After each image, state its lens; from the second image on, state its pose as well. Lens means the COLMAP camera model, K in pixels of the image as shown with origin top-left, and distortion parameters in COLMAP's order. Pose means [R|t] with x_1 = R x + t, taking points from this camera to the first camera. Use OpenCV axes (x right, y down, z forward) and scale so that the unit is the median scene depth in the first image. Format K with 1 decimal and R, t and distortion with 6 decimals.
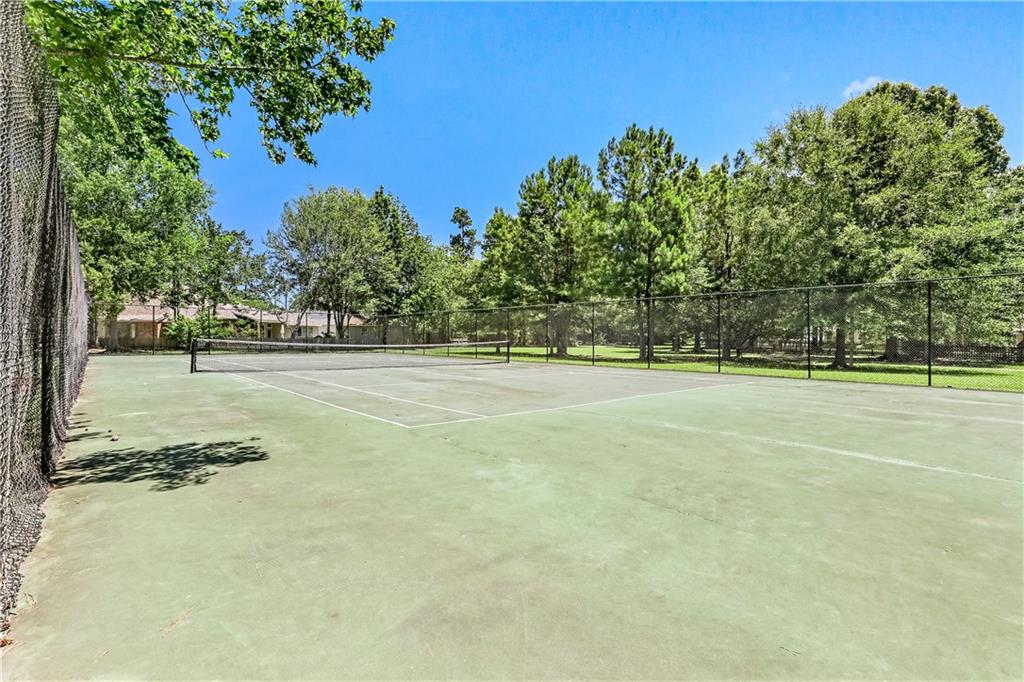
lens RADIAL K [[484.9, 0, 512.0], [0, 484.9, 341.0], [0, 0, 1]] dist [-0.000406, 0.000740]
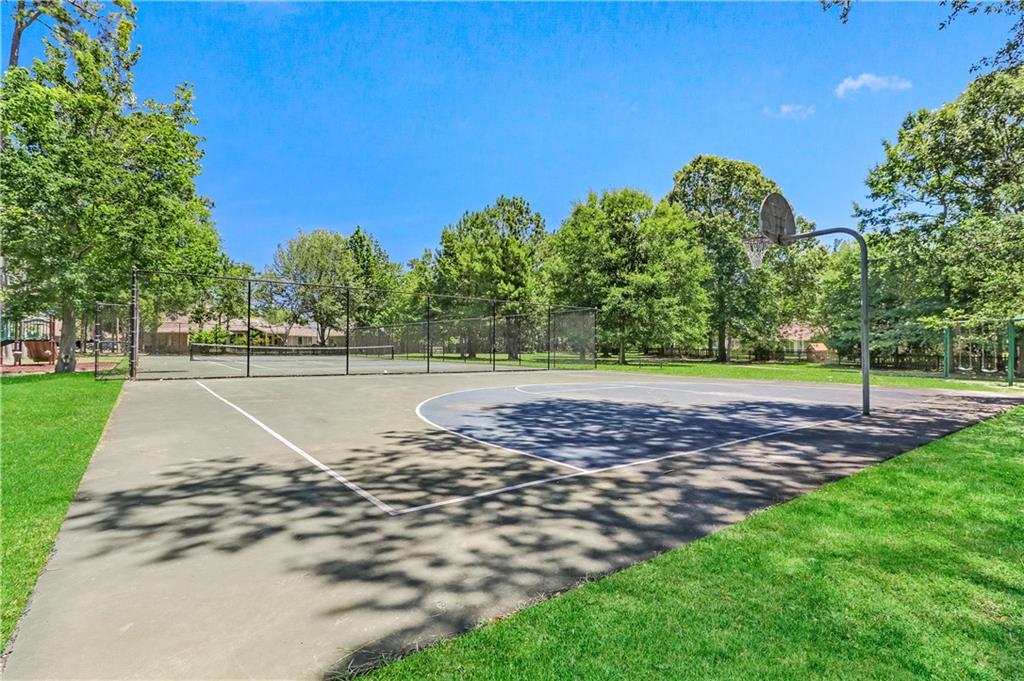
lens RADIAL K [[484.9, 0, 512.0], [0, 484.9, 340.5], [0, 0, 1]] dist [-0.000406, 0.000740]
pose [[0.998281, -0.000800, -0.058601, 0.239184], [-0.000410, 0.999787, -0.020632, 0.007542], [0.058605, 0.020621, 0.998068, -0.276379]]
